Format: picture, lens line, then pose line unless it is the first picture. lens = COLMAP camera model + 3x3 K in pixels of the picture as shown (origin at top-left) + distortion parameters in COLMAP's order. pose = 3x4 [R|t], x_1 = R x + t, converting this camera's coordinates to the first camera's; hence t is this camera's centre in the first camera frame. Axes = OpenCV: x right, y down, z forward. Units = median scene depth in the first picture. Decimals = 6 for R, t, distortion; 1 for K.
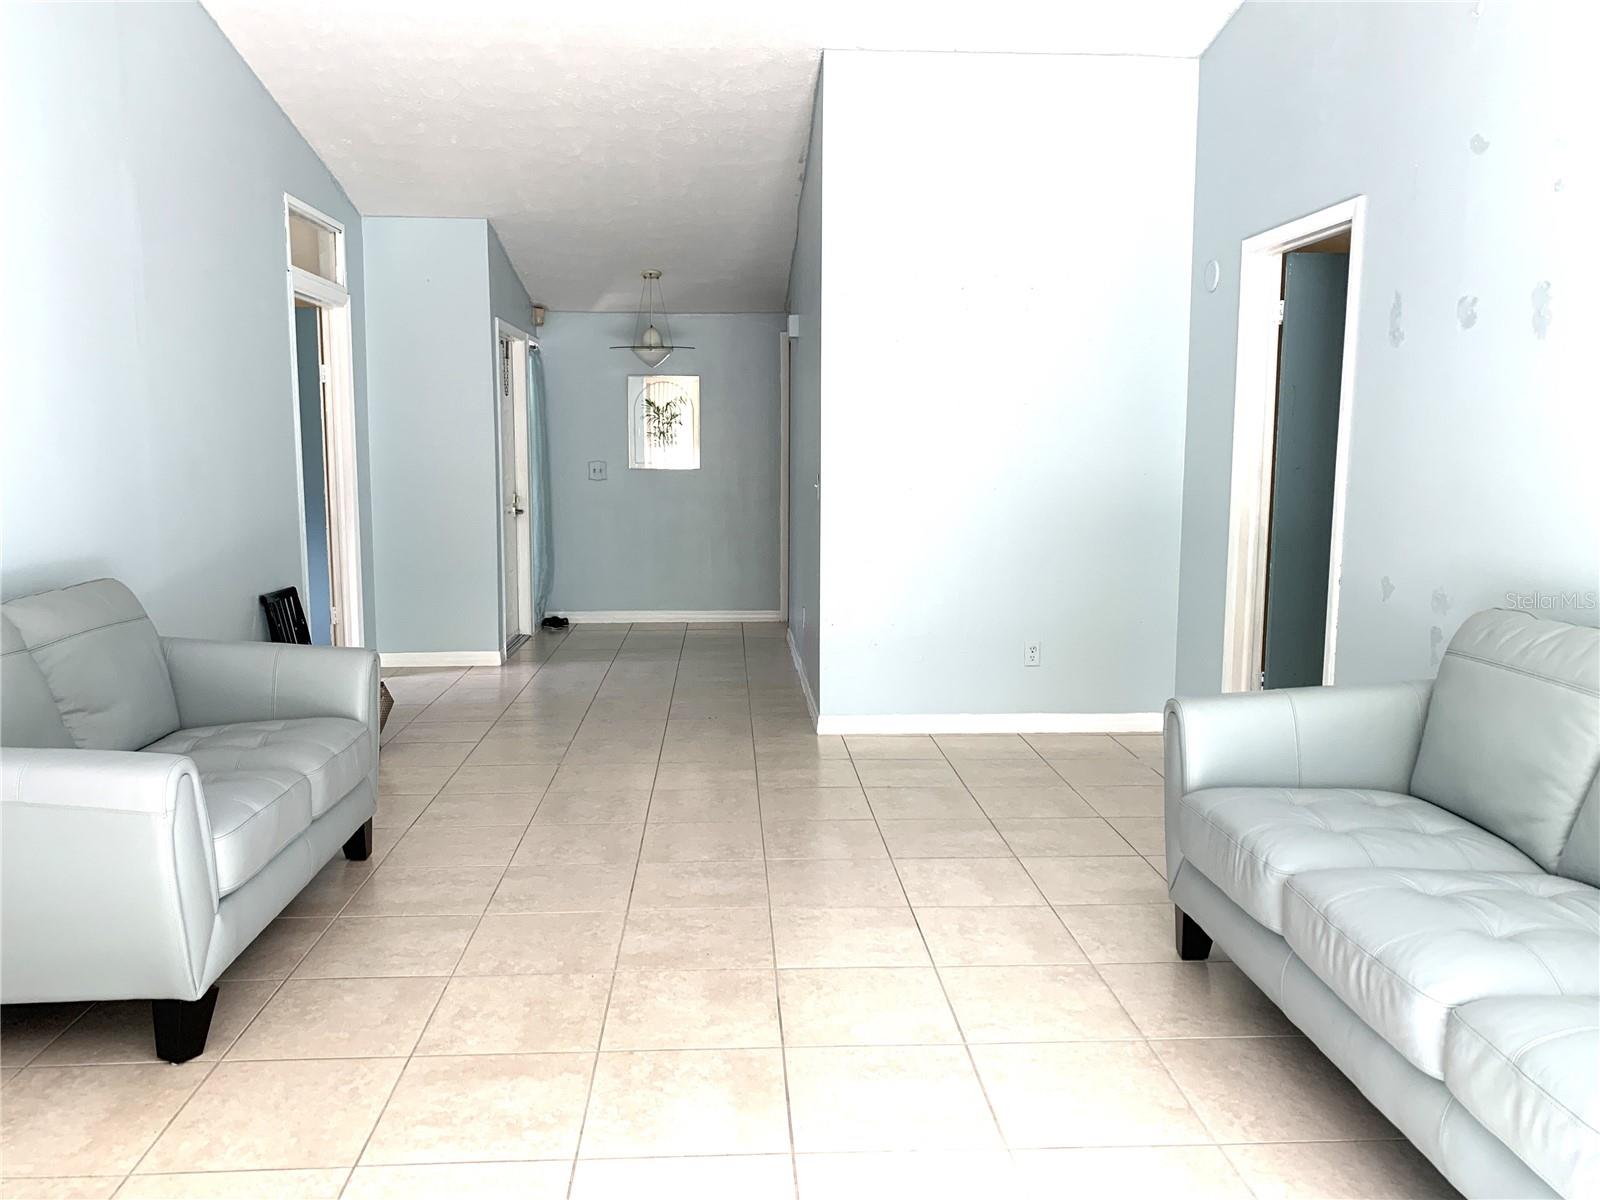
lens RADIAL K [[1233.5, 0, 788.8], [0, 1233.5, 580.3], [0, 0, 1]] dist [0.065405, -0.076312]
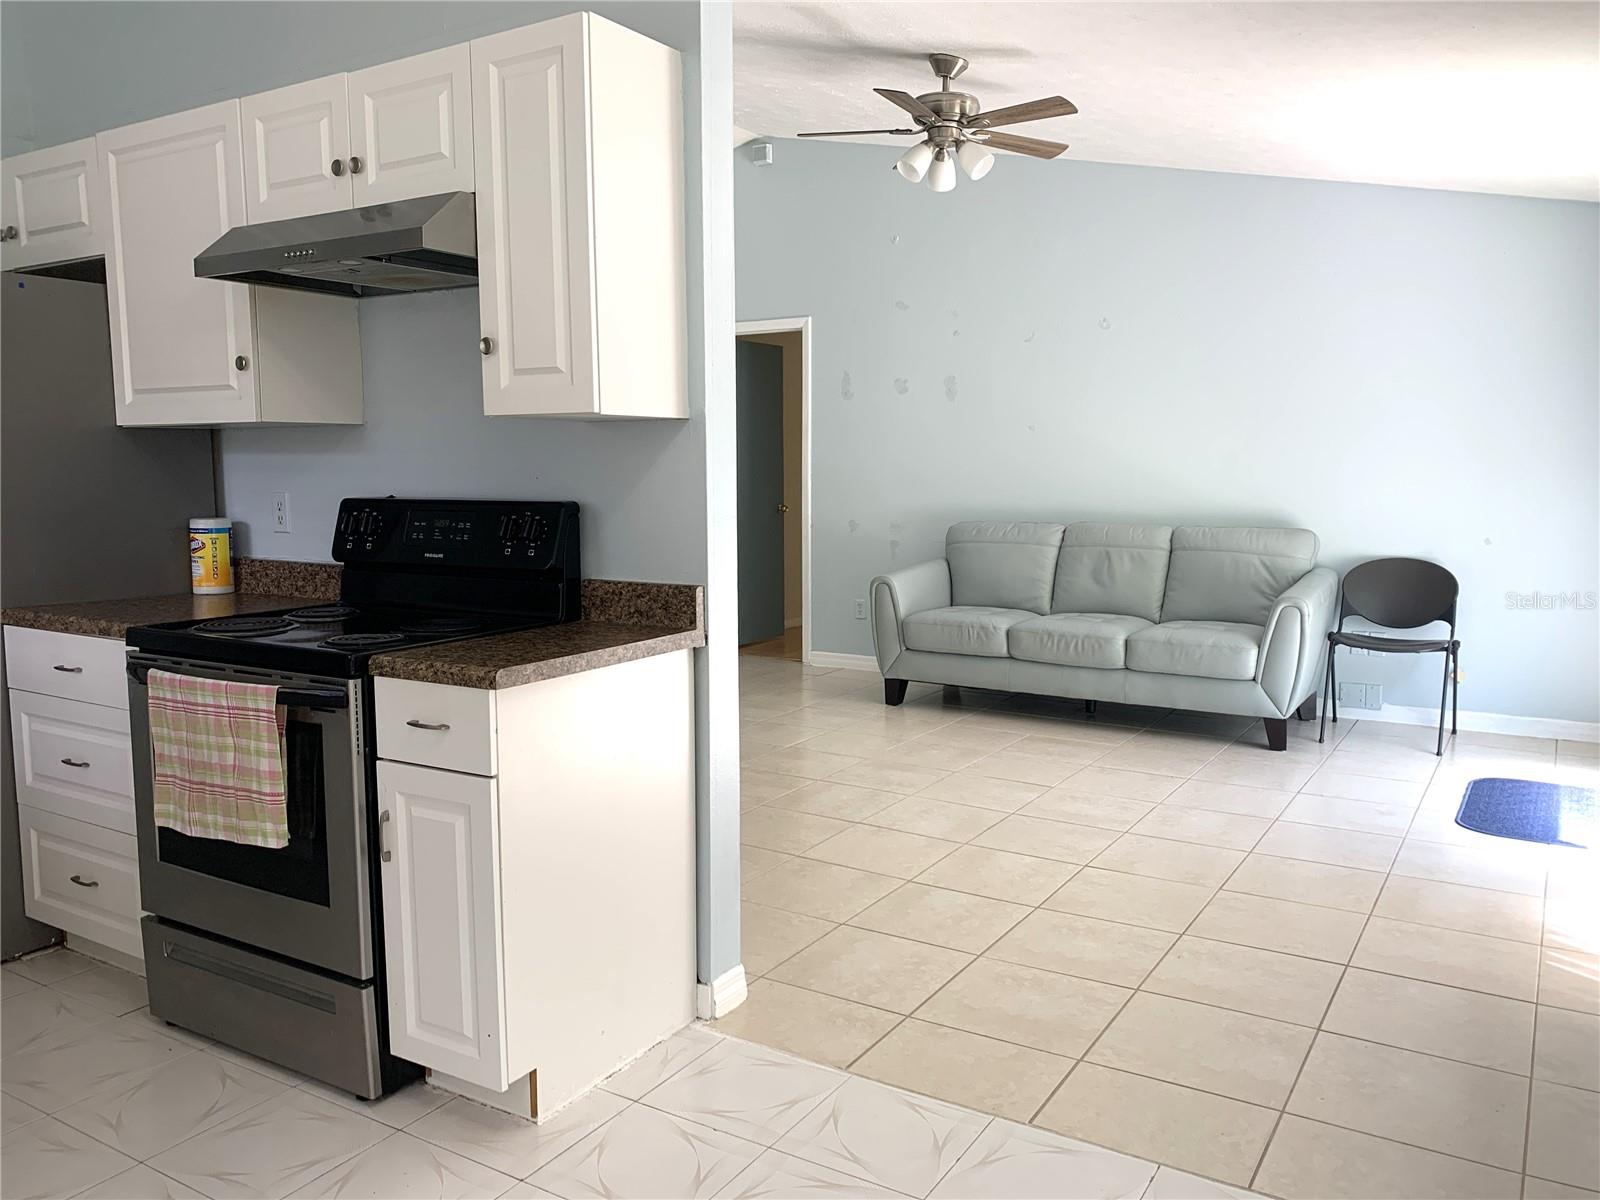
lens RADIAL K [[1219.0, 0, 800.0], [0, 1219.0, 600.0], [0, 0, 1]] dist [0.011814, -0.003796]
pose [[0.564341, -0.095451, 0.820005, -1.260796], [0.096290, 0.994124, 0.049450, 0.022235], [-0.819907, 0.051052, 0.570216, 0.001270]]
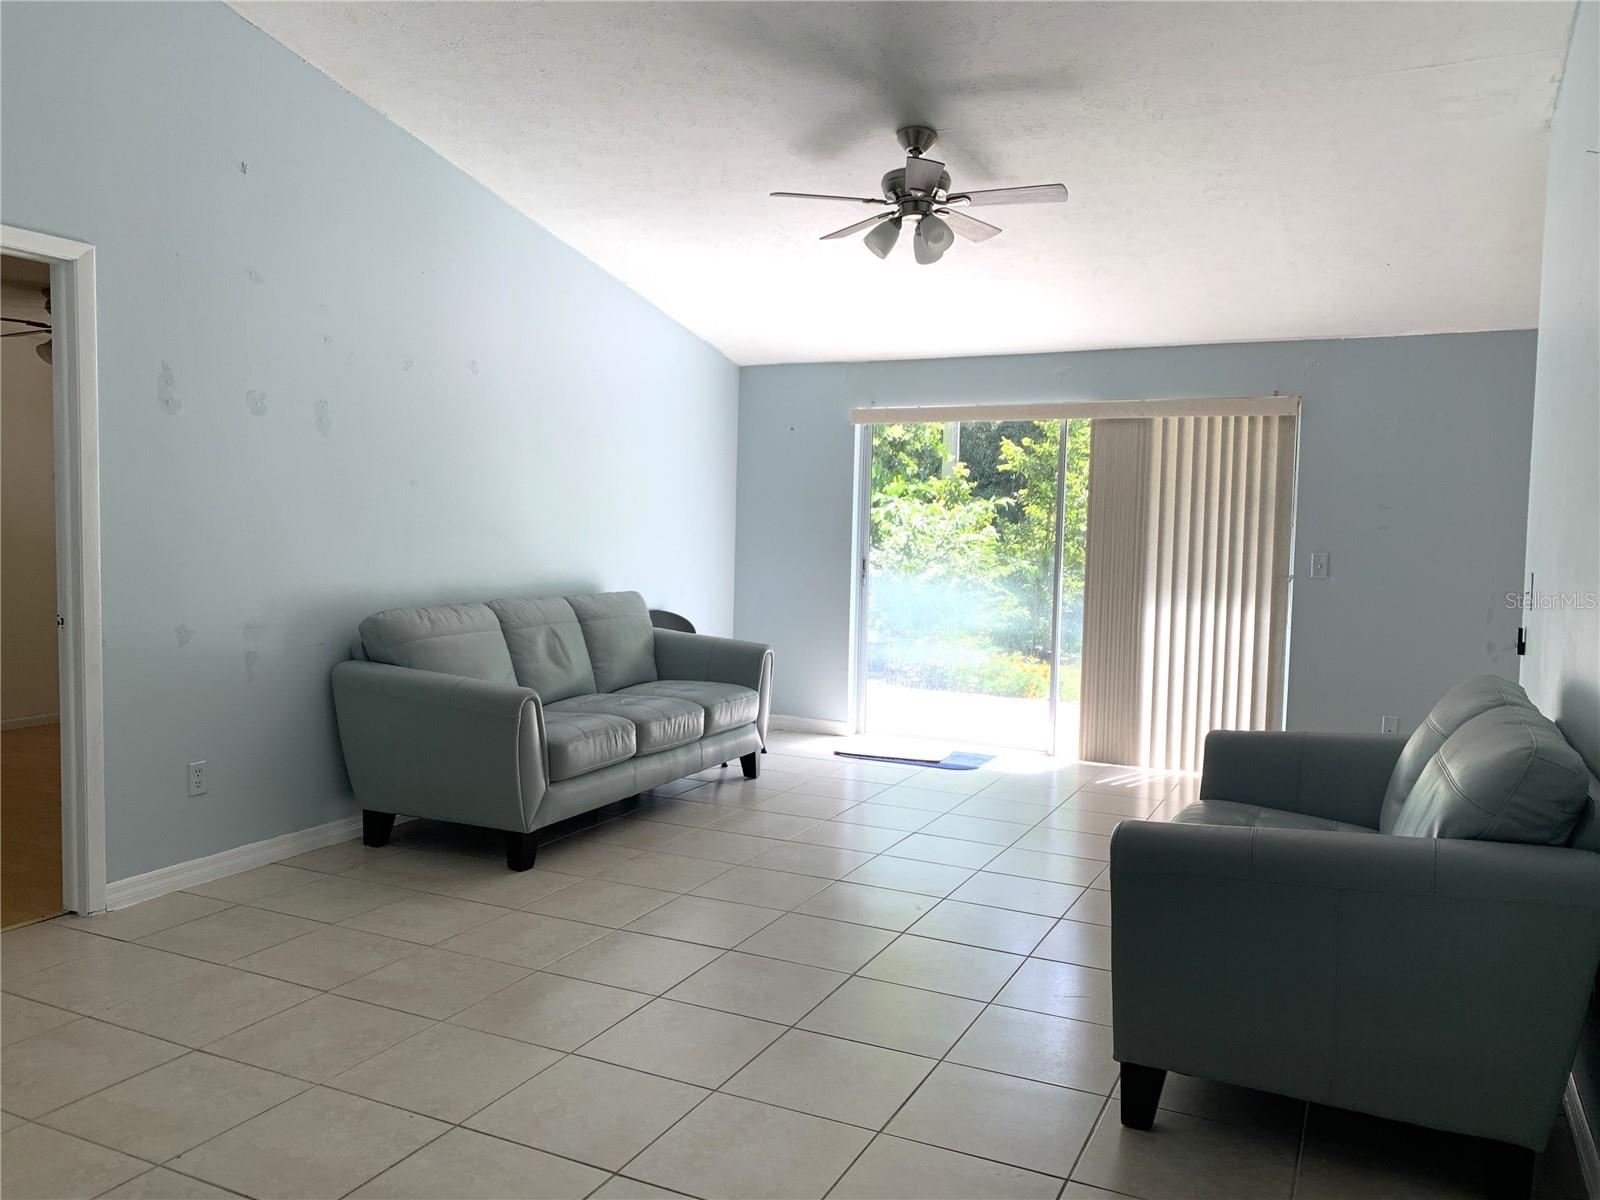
lens RADIAL K [[1233.5, 0, 788.8], [0, 1233.5, 580.3], [0, 0, 1]] dist [0.065405, -0.076312]
pose [[-0.875500, -0.043852, 0.481225, -0.570755], [0.031703, 0.988516, 0.147757, -0.208564], [-0.482177, 0.144617, -0.864055, 1.892984]]
